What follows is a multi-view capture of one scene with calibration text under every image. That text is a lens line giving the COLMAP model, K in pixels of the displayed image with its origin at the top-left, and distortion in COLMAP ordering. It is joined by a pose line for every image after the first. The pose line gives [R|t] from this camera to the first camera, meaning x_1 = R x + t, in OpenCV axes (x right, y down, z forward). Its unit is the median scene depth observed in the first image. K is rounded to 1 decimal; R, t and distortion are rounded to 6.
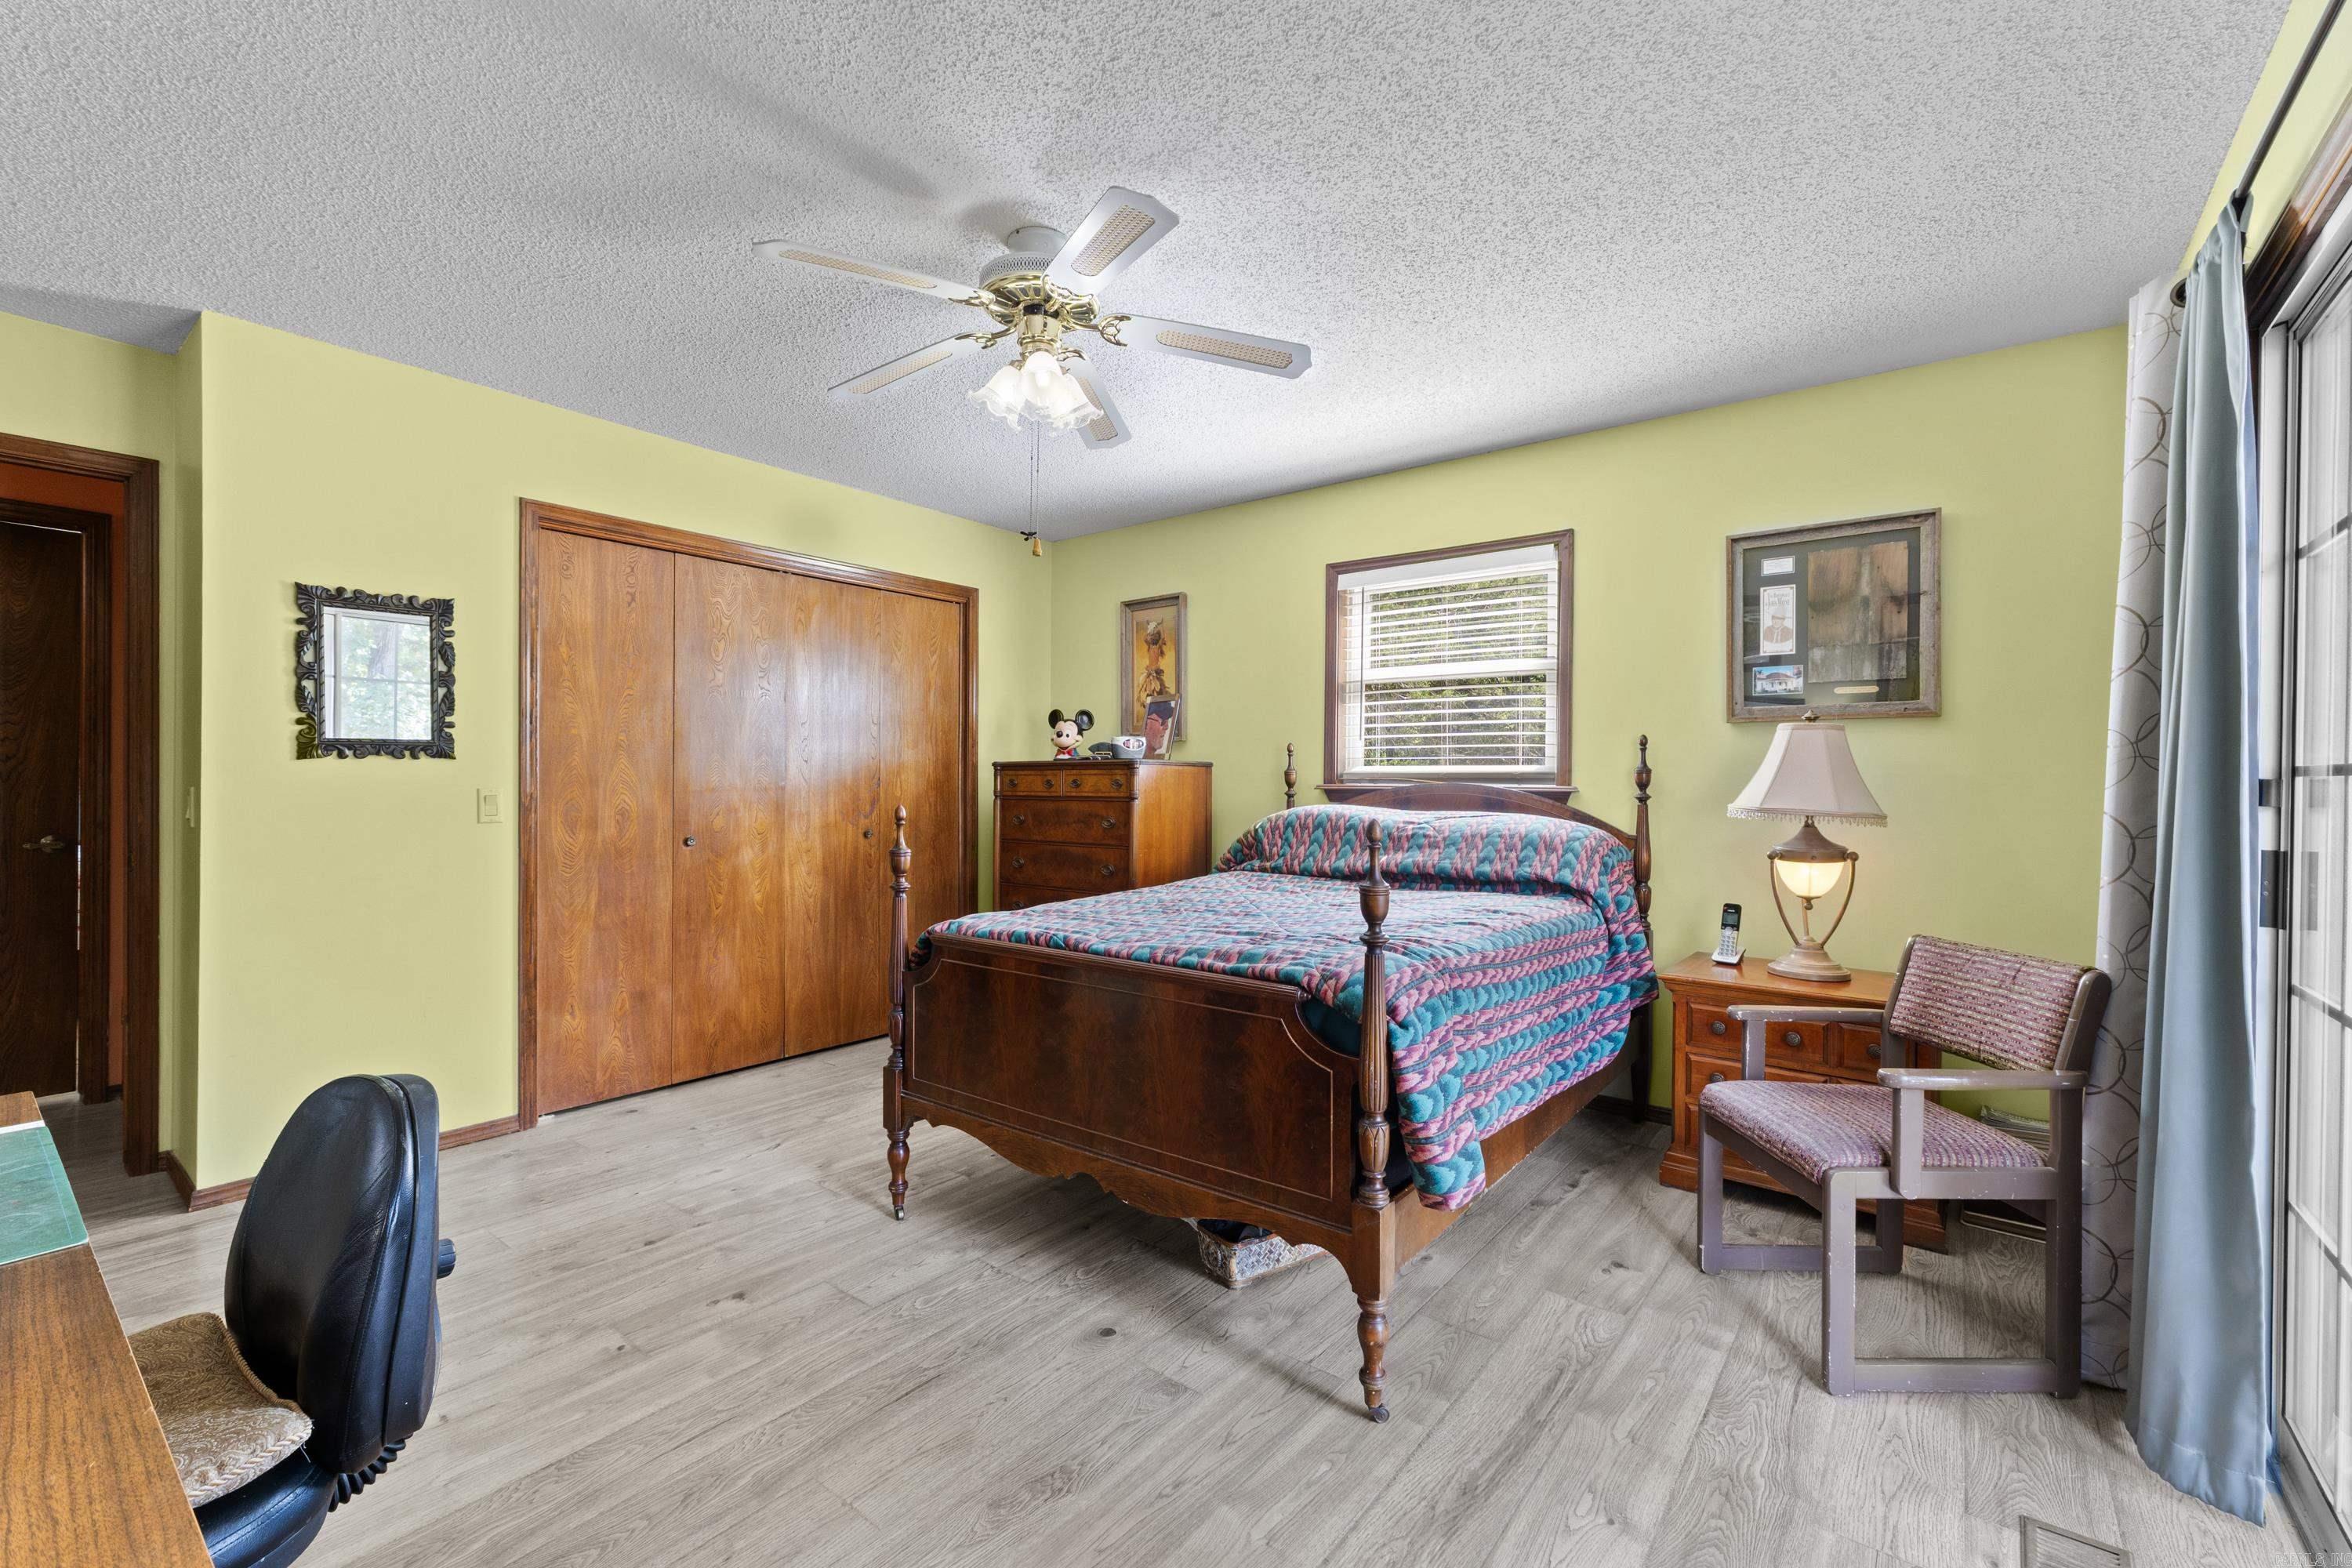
lens RADIAL K [[1000.5, 0, 1182.9], [0, 1000.5, 790.9], [0, 0, 1]] dist [0.002535, 0.001626]
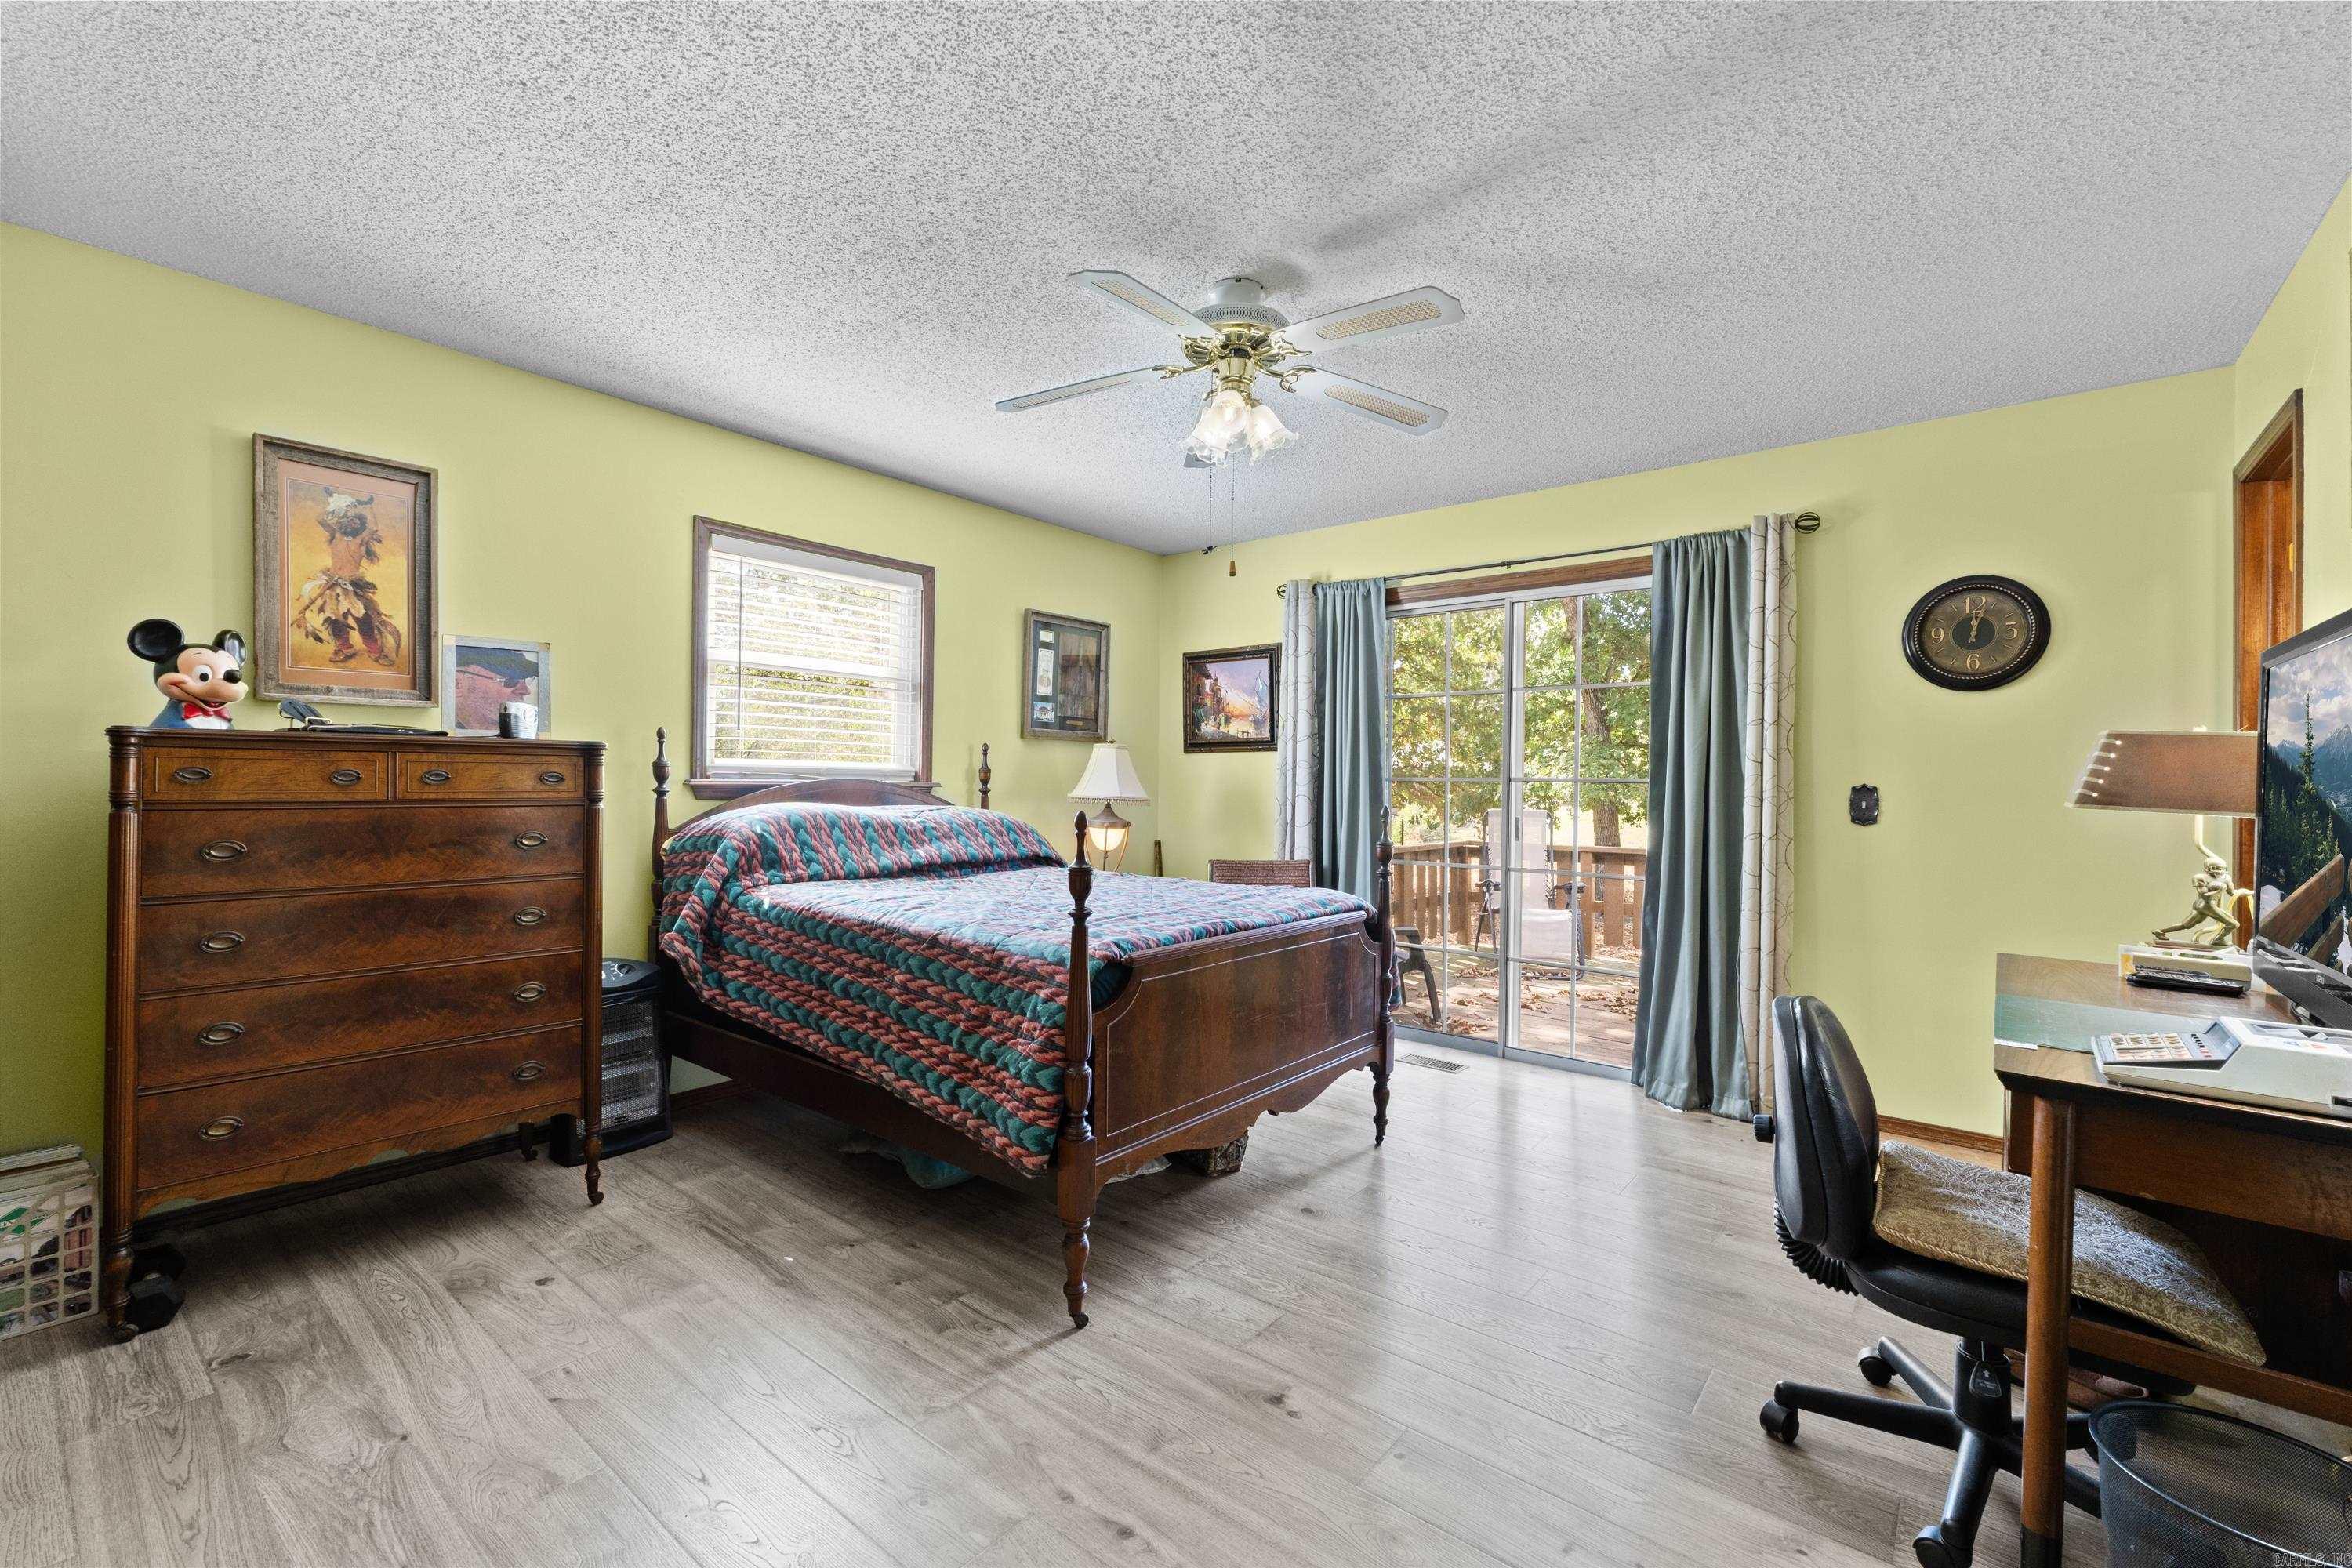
lens RADIAL K [[1000.5, 0, 1191.7], [0, 1000.5, 783.9], [0, 0, 1]] dist [0.002535, 0.001626]
pose [[0.011347, -0.005198, 0.999922, -0.920483], [-0.002561, 0.999983, 0.005227, -0.010243], [-0.999932, -0.002620, 0.011333, 0.767088]]
